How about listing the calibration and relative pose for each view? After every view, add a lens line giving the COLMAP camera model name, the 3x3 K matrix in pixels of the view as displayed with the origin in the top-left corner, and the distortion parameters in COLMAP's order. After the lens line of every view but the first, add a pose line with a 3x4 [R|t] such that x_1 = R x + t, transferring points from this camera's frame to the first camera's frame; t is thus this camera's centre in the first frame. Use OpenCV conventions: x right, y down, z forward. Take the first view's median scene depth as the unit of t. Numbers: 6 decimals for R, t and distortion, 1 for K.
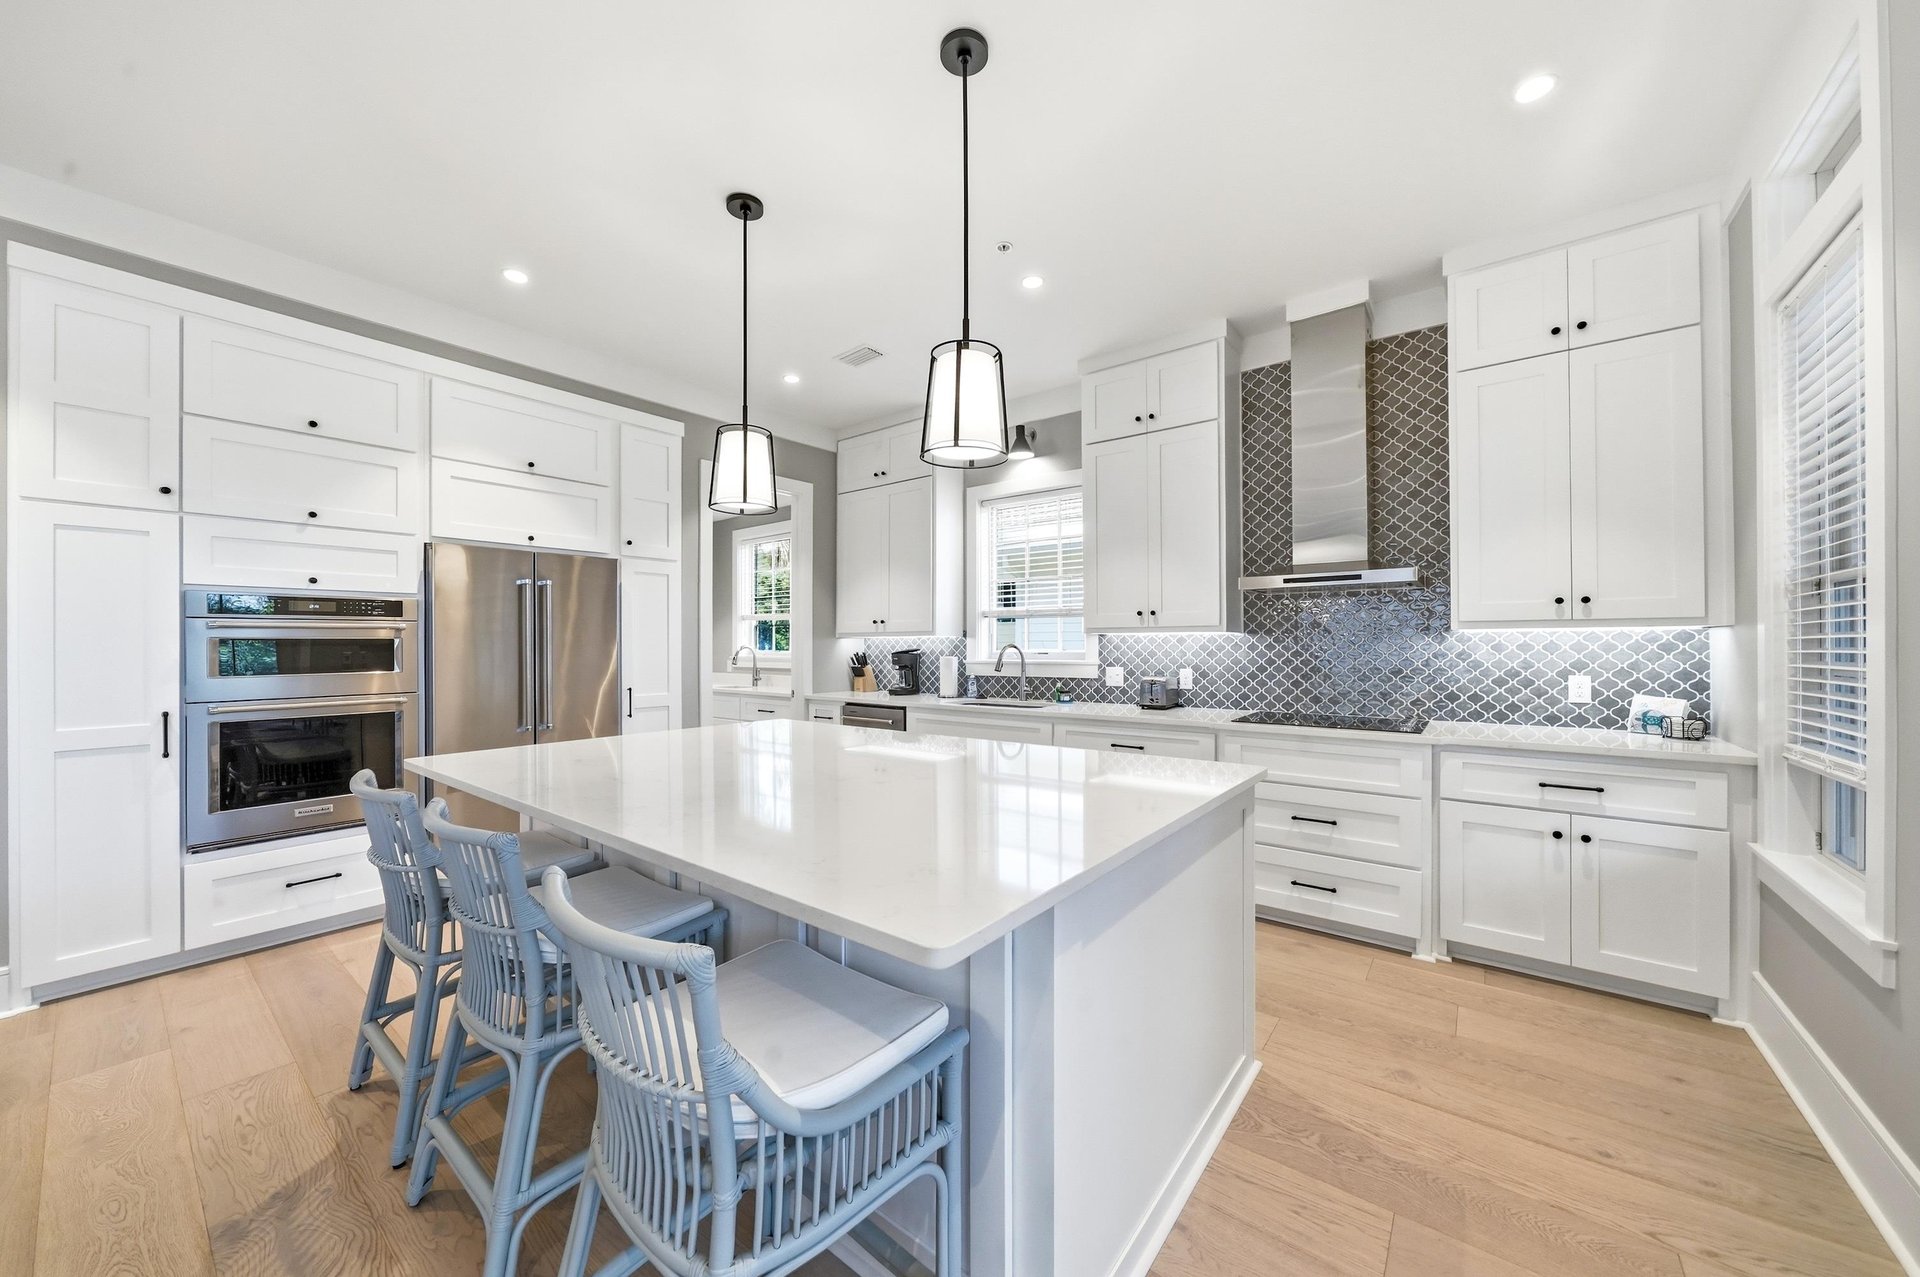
lens RADIAL K [[692.7, 0, 965.5], [0, 692.7, 640.9], [0, 0, 1]] dist [-0.000067, 0.000154]
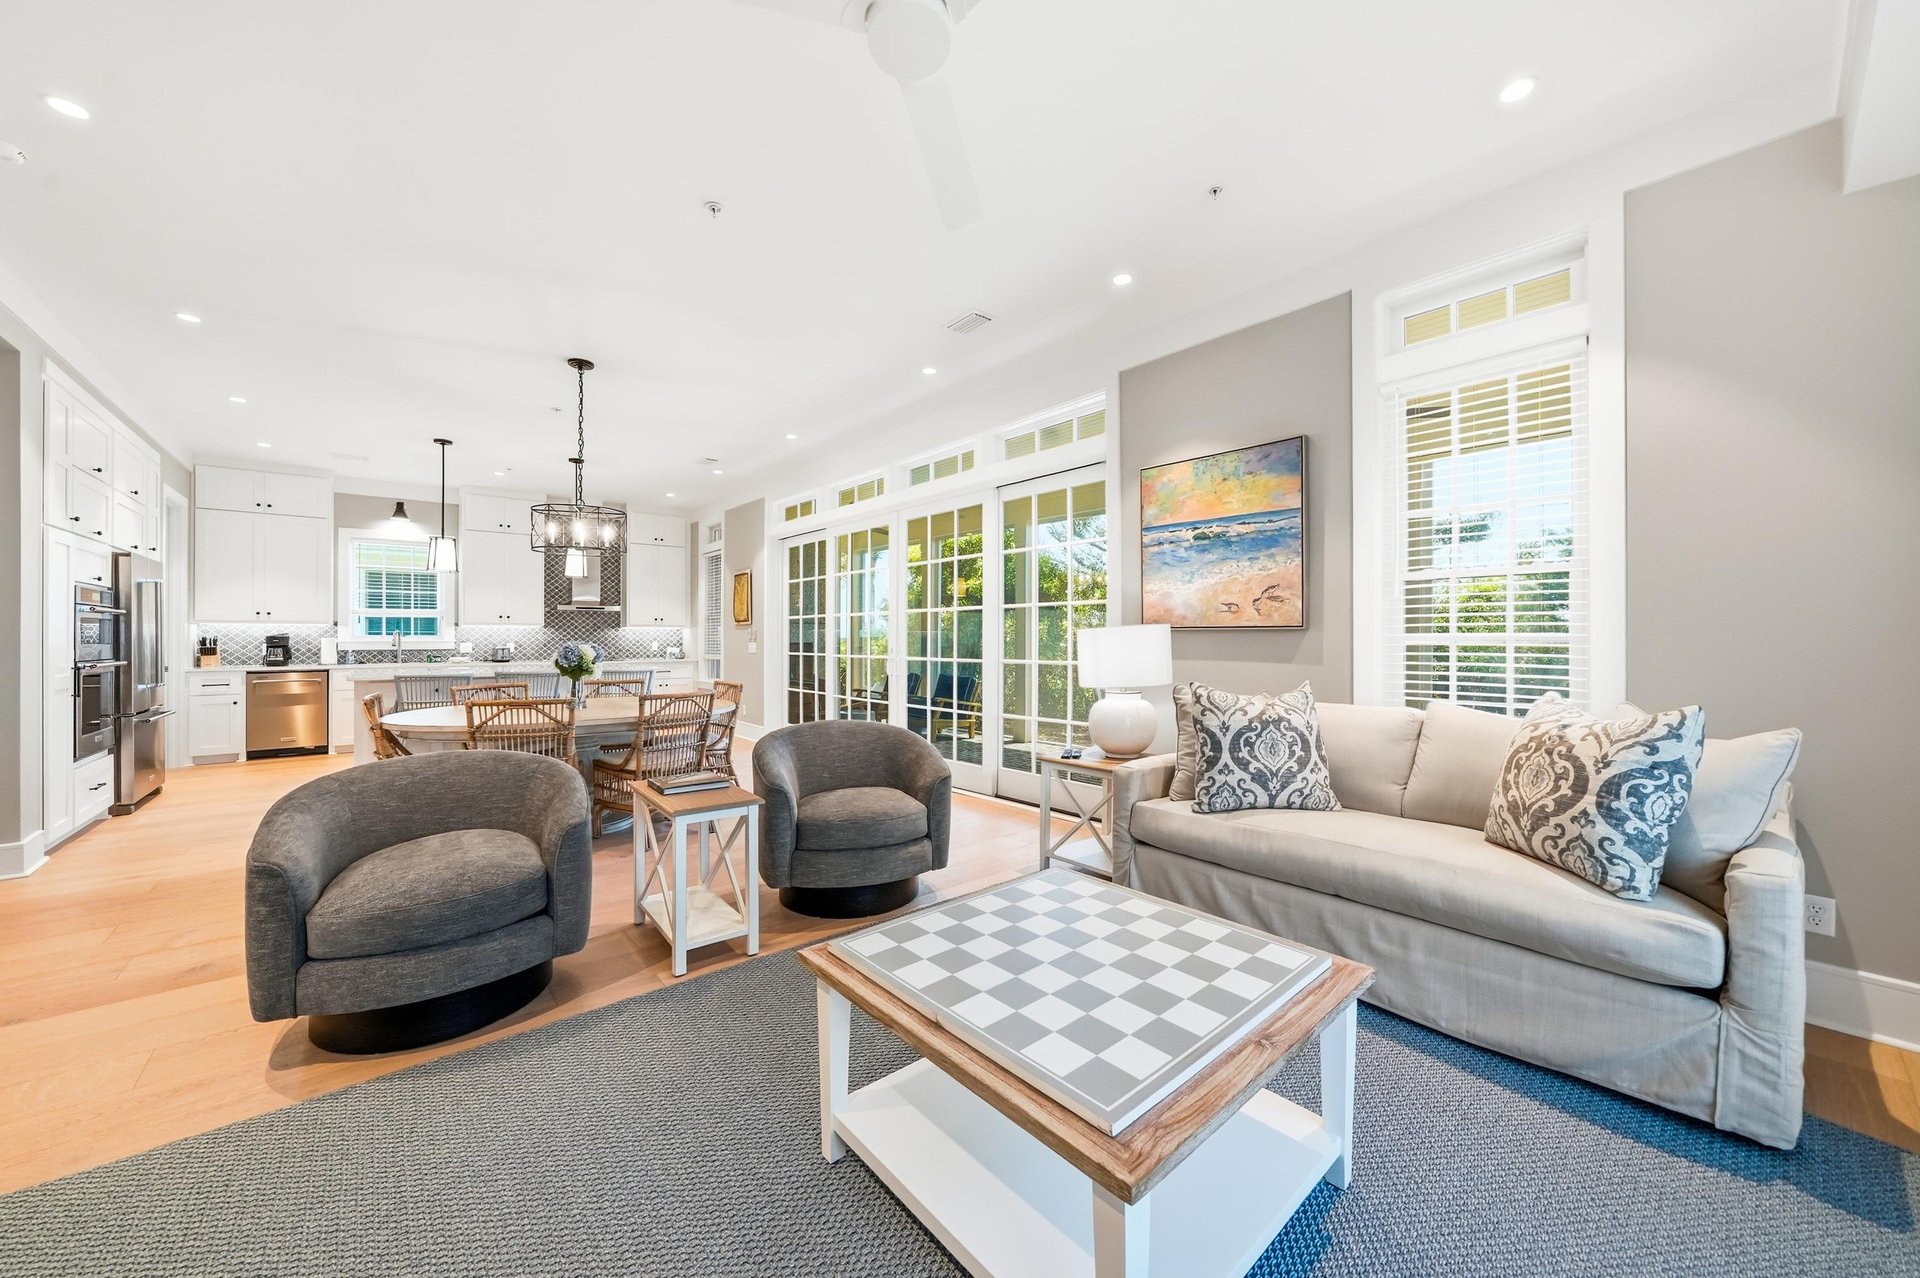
lens RADIAL K [[692.7, 0, 965.8], [0, 692.7, 639.7], [0, 0, 1]] dist [-0.000067, 0.000154]
pose [[0.194795, 0.002118, 0.980842, -1.064700], [-0.002518, 0.999995, -0.001659, 0.021417], [-0.980841, -0.002147, 0.194799, -0.560860]]
